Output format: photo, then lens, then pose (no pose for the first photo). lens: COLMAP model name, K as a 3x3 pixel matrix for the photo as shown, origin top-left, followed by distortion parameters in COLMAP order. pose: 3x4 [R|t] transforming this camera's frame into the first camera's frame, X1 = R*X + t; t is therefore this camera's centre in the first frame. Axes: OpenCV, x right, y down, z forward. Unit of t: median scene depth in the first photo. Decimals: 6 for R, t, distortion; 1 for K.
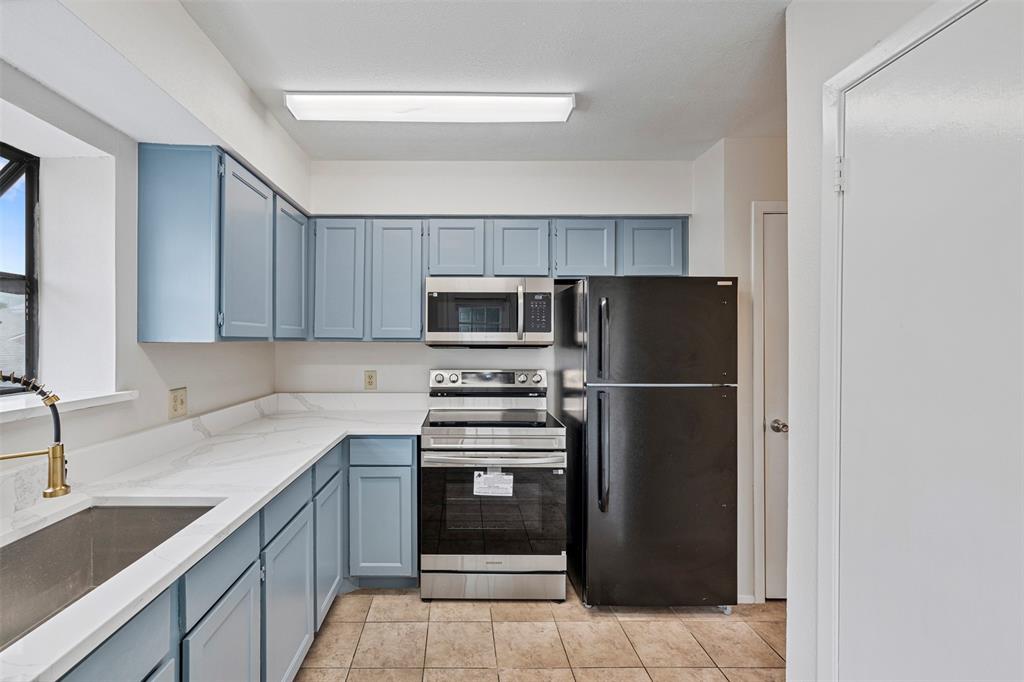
lens RADIAL K [[462.2, 0, 483.8], [0, 462.2, 336.2], [0, 0, 1]] dist [-0.000770, 0.001397]
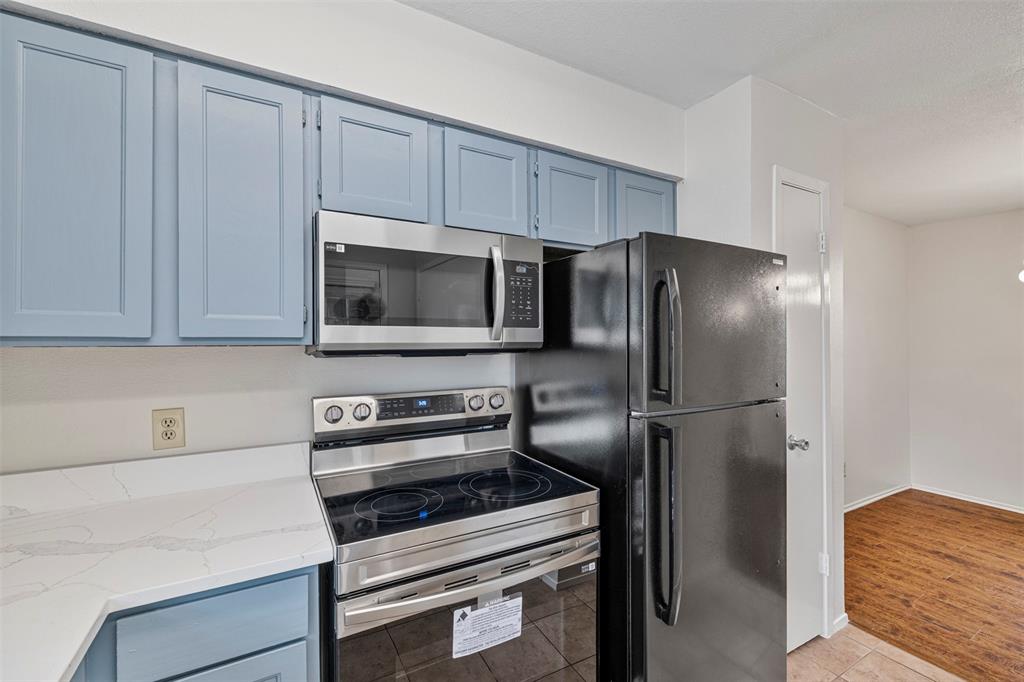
lens RADIAL K [[462.2, 0, 536.6], [0, 462.2, 340.4], [0, 0, 1]] dist [-0.000770, 0.001397]
pose [[0.885581, -0.005301, 0.464456, -0.145988], [-0.001094, 0.999908, 0.013500, 0.000109], [-0.464485, -0.012463, 0.885493, 0.462175]]
